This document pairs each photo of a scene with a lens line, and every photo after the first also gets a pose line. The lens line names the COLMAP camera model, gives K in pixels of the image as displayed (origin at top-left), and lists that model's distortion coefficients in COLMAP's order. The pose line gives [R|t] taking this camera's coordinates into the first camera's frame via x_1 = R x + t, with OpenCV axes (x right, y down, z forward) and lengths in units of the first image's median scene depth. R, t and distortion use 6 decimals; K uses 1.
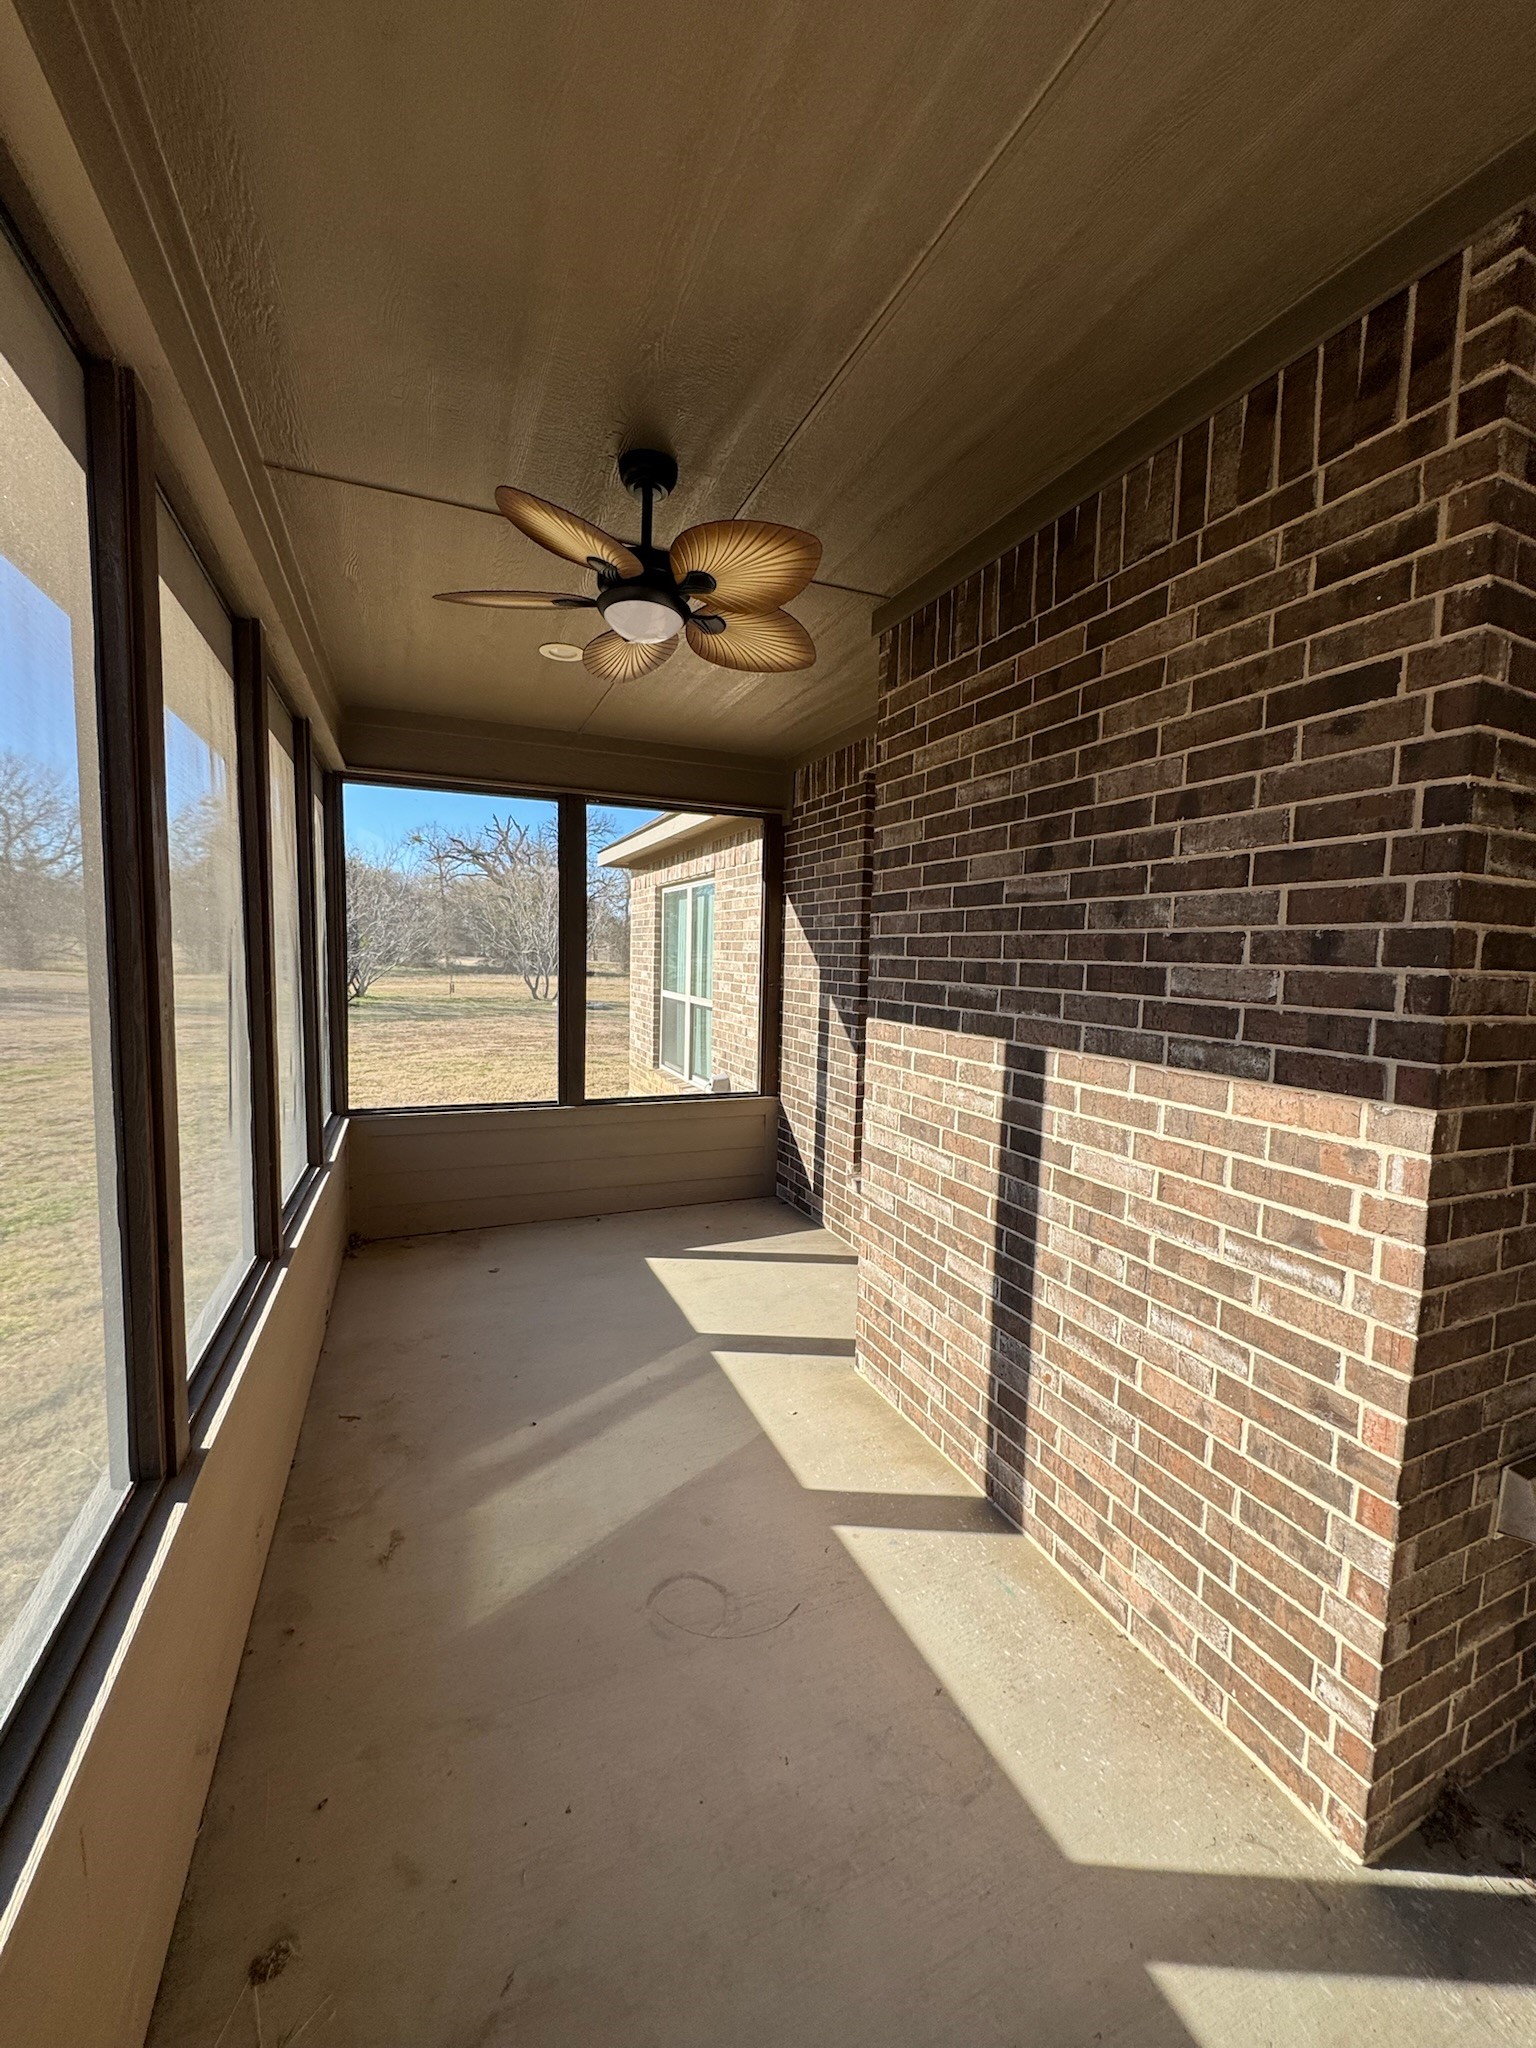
lens RADIAL K [[814.2, 0, 767.3], [0, 814.2, 1022.9], [0, 0, 1]] dist [-0.005817, 0.000232]
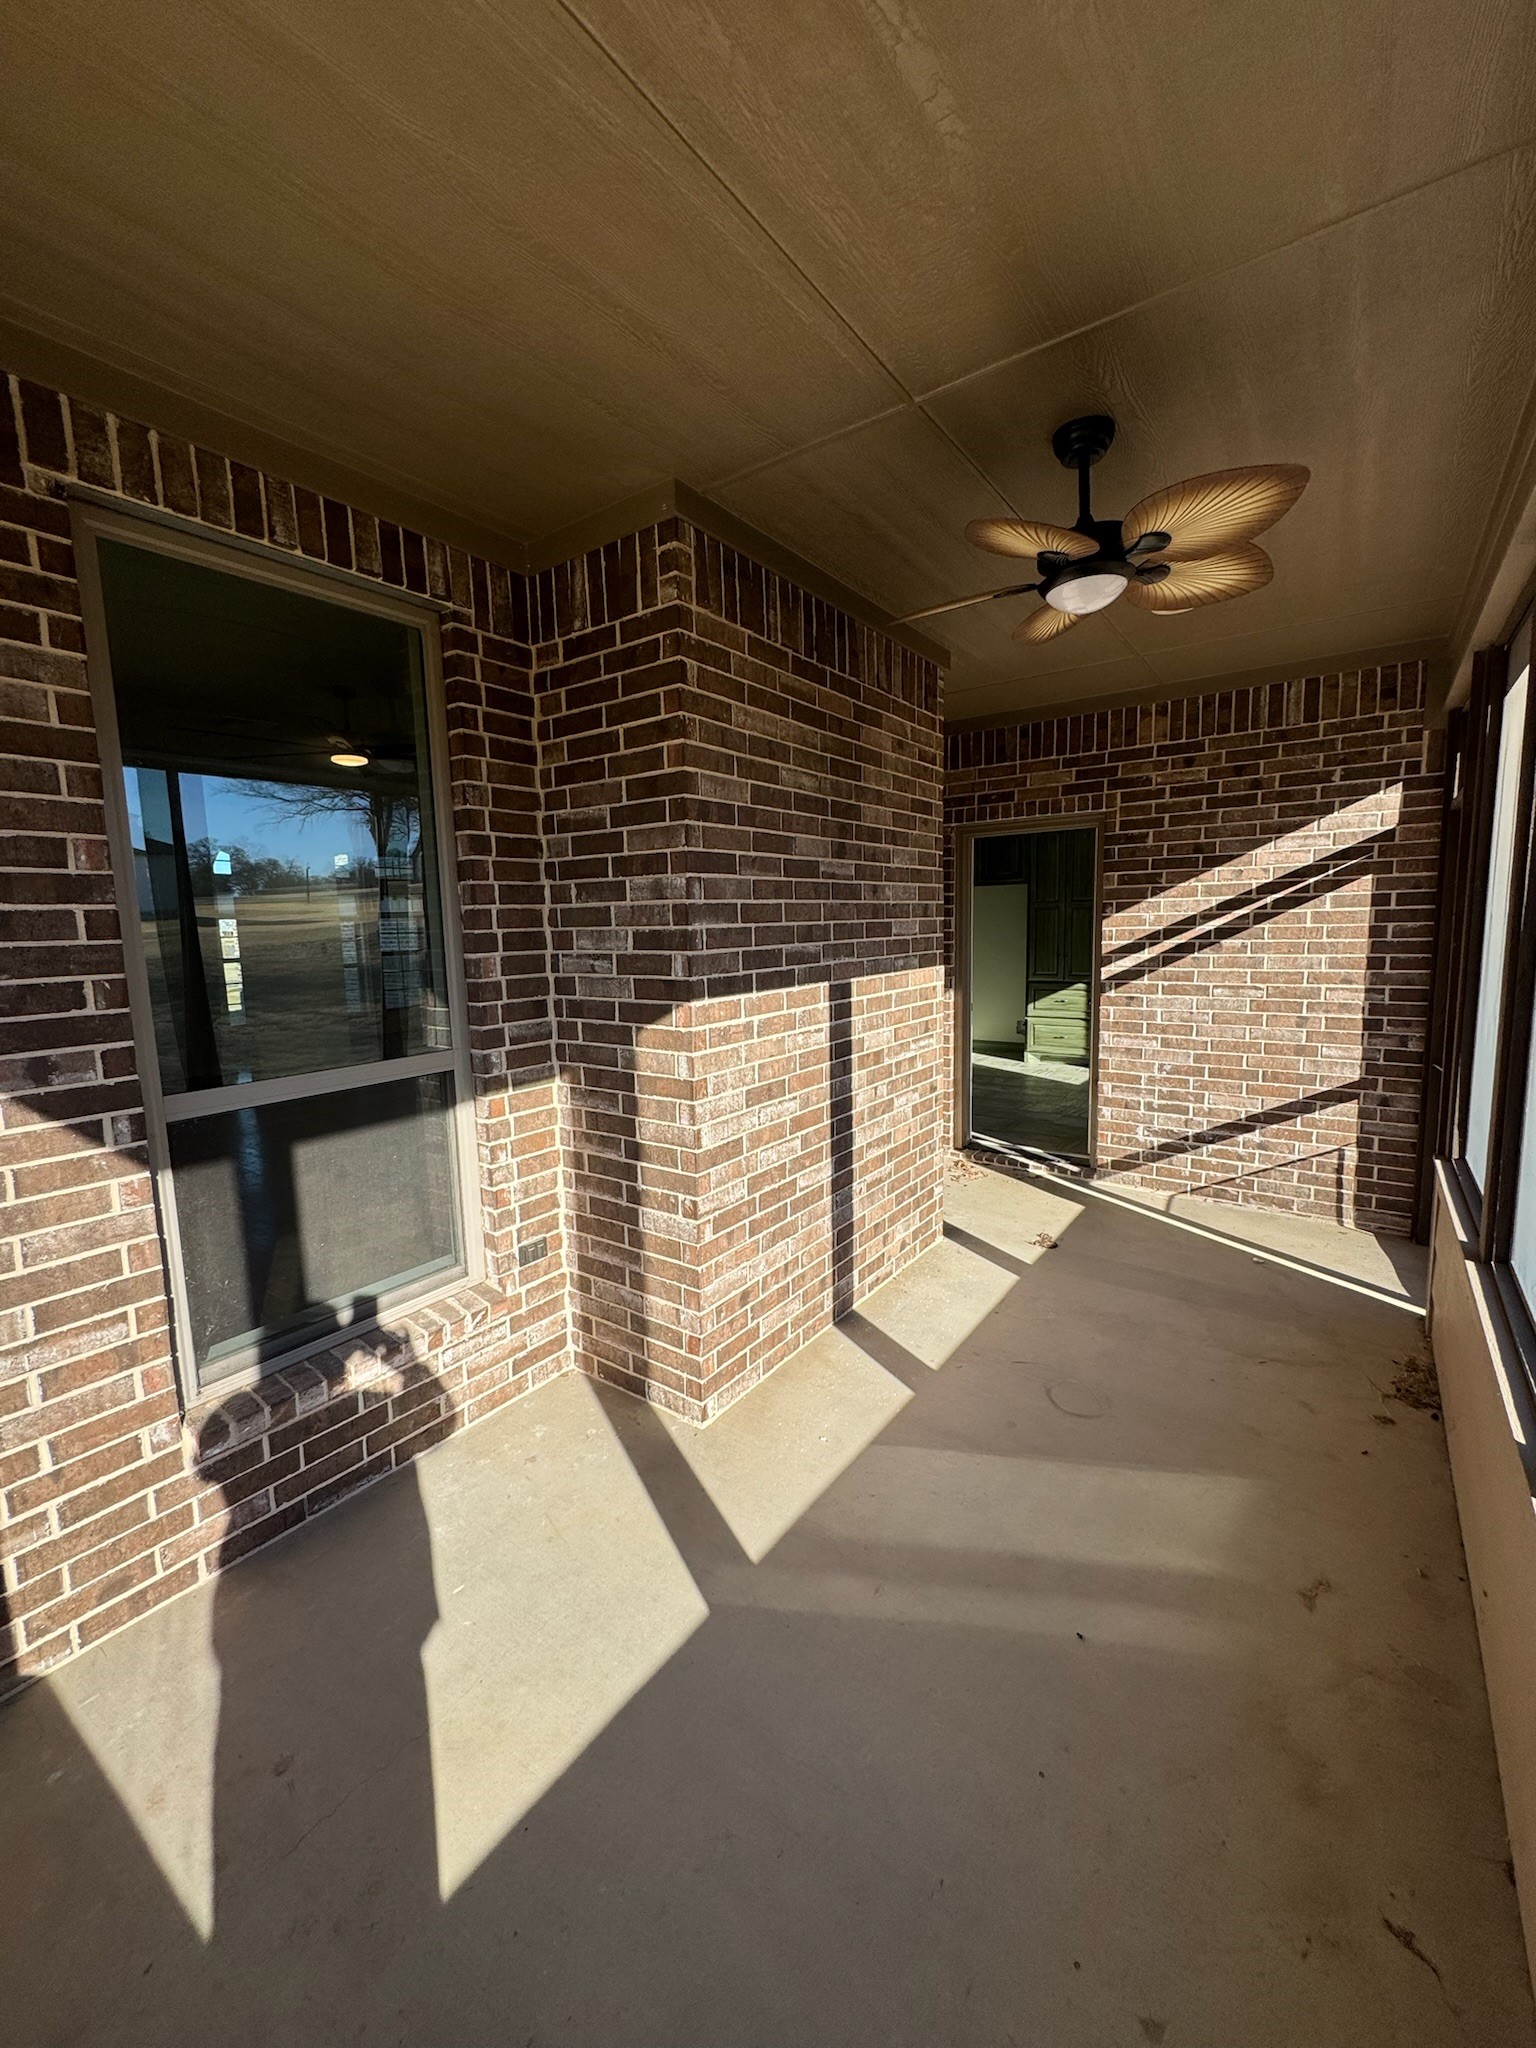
lens RADIAL K [[814.2, 0, 767.3], [0, 814.2, 1022.9], [0, 0, 1]] dist [-0.005817, 0.000232]
pose [[-0.518662, -0.117724, 0.846836, -0.780148], [0.086267, 0.978214, 0.188824, -0.171536], [-0.850616, 0.170989, -0.497207, 1.733926]]
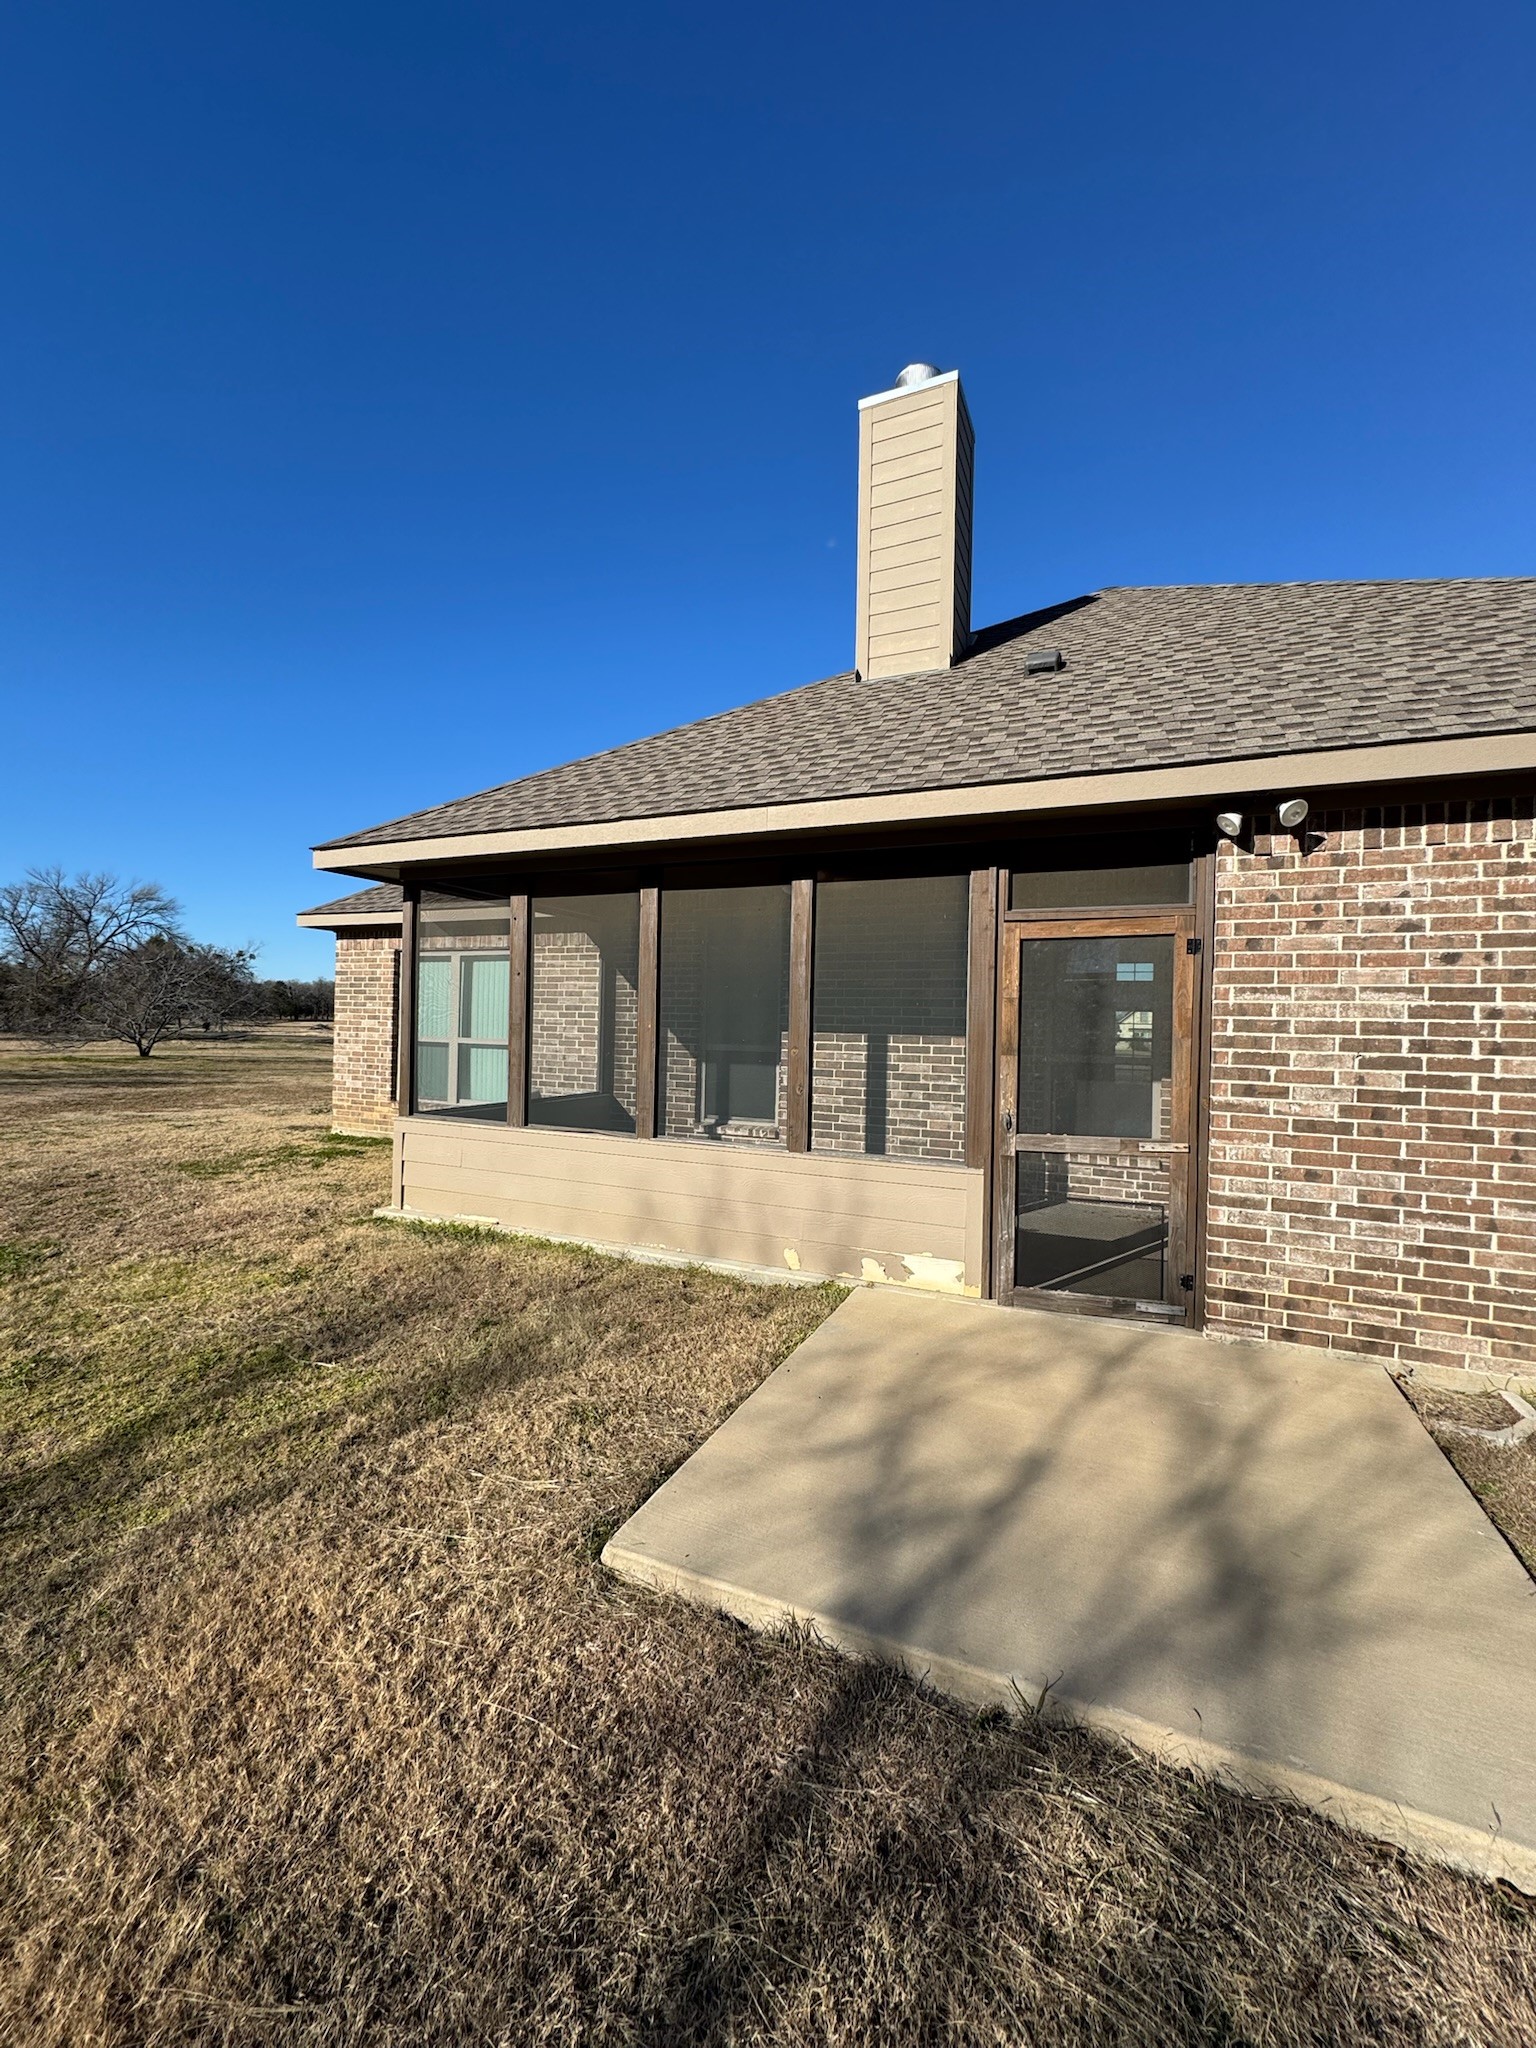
lens RADIAL K [[814.2, 0, 767.3], [0, 814.2, 1022.9], [0, 0, 1]] dist [-0.005817, 0.000232]
pose [[0.728533, -0.017777, 0.684779, -1.966831], [0.061032, 0.997372, -0.039040, 0.073212], [-0.682286, 0.070236, 0.727704, -0.891678]]
